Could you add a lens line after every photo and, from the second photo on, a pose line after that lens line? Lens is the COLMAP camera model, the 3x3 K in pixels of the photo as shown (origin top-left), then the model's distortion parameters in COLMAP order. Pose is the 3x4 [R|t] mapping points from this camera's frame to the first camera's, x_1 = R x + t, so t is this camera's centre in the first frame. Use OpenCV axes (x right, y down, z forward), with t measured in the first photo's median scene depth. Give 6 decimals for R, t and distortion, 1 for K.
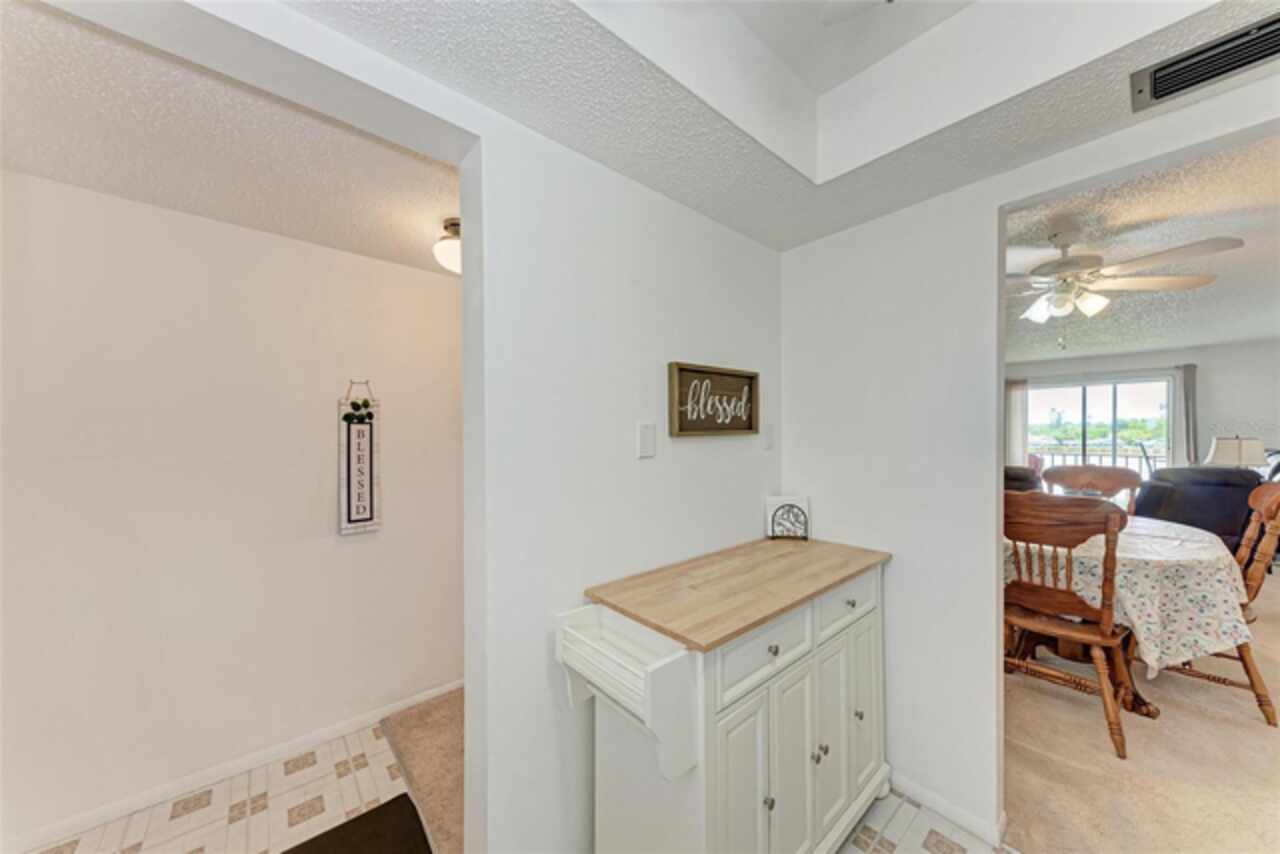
lens RADIAL K [[441.6, 0, 658.5], [0, 441.6, 435.8], [0, 0, 1]] dist [-0.001026, -0.000211]
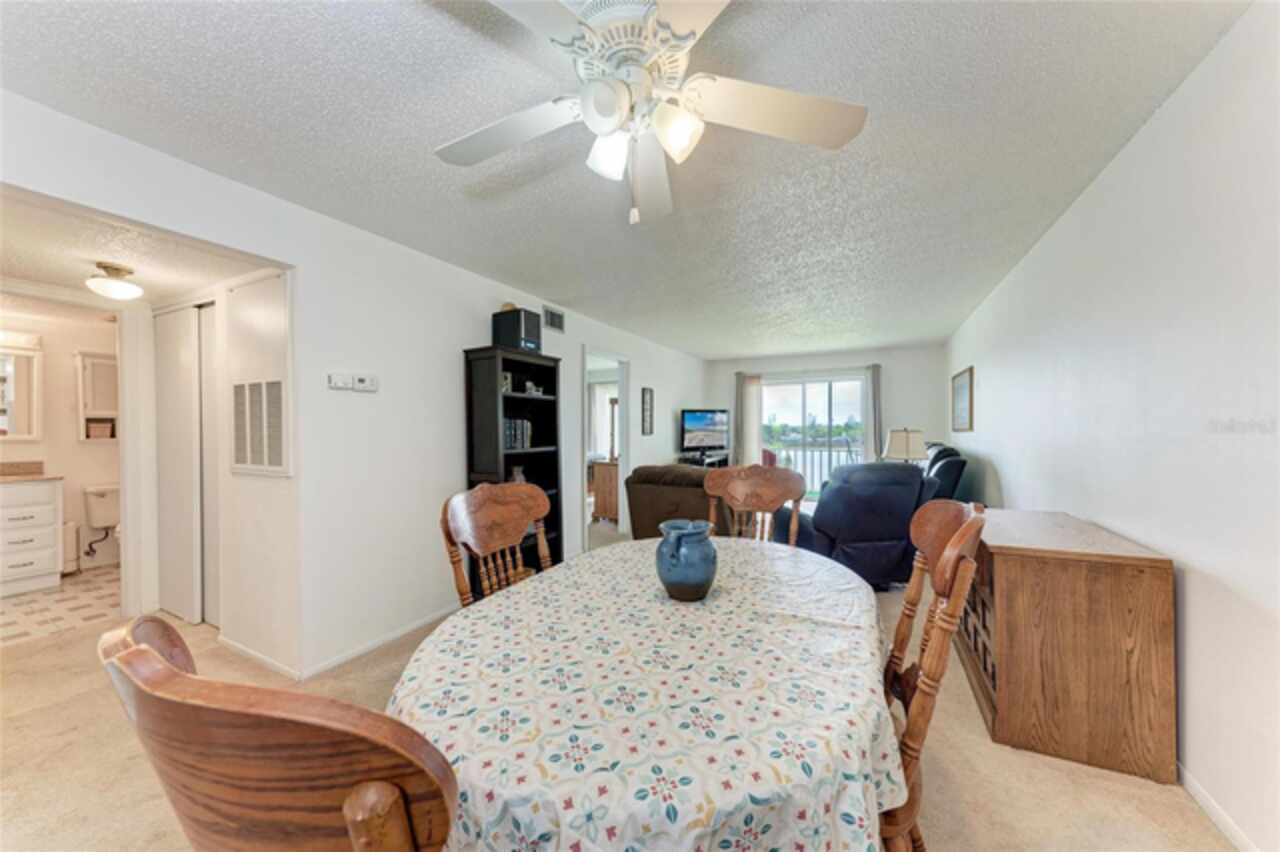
lens RADIAL K [[440.7, 0, 642.9], [0, 440.7, 430.4], [0, 0, 1]] dist [0.001823, 0.000140]
pose [[0.933747, 0.000079, 0.357933, 0.284032], [0.004713, 0.999911, -0.012515, 0.009200], [-0.357902, 0.013372, 0.933663, 0.198246]]
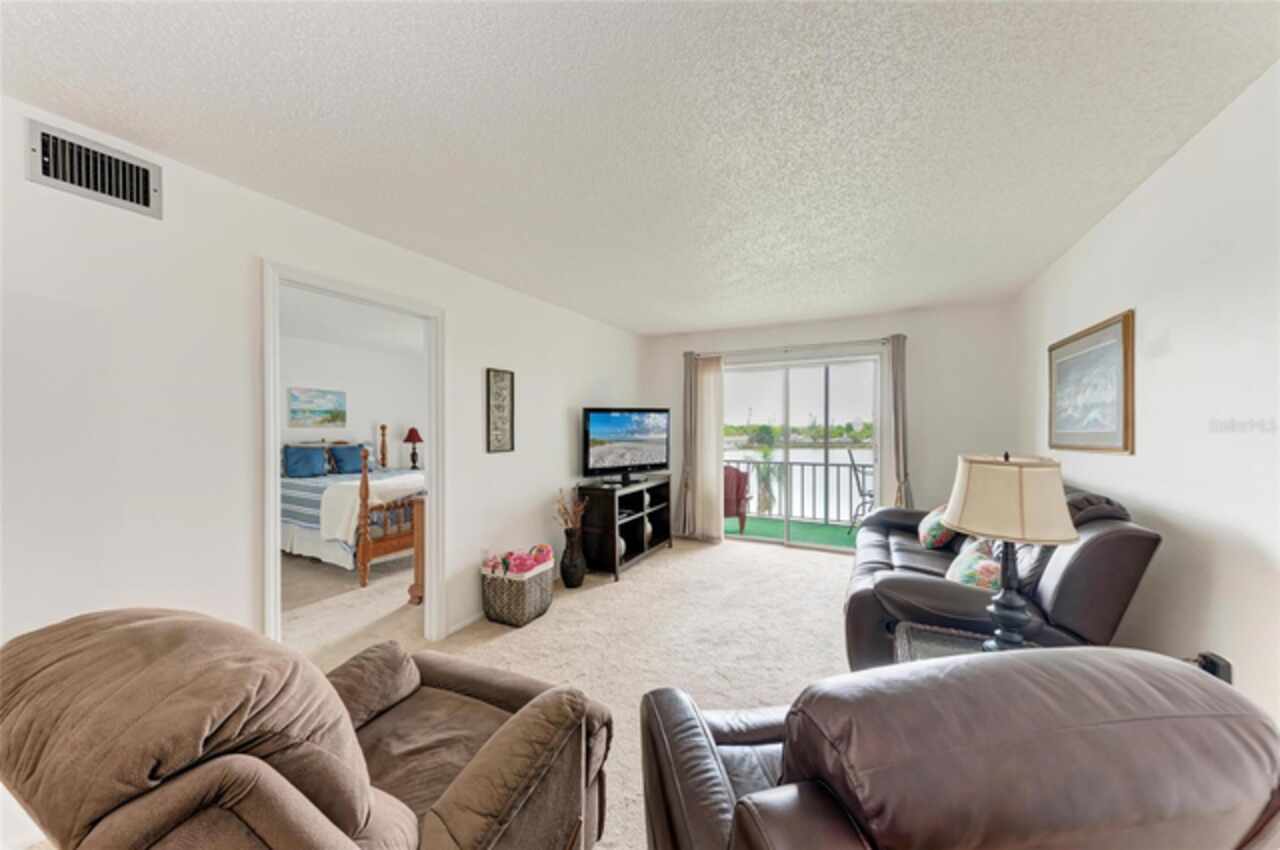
lens RADIAL K [[440.7, 0, 642.9], [0, 440.7, 429.4], [0, 0, 1]] dist [0.001823, 0.000140]
pose [[0.934392, 0.000823, 0.356247, 0.589669], [0.005587, 0.999840, -0.016965, -0.009319], [-0.356204, 0.017842, 0.934238, 0.503037]]
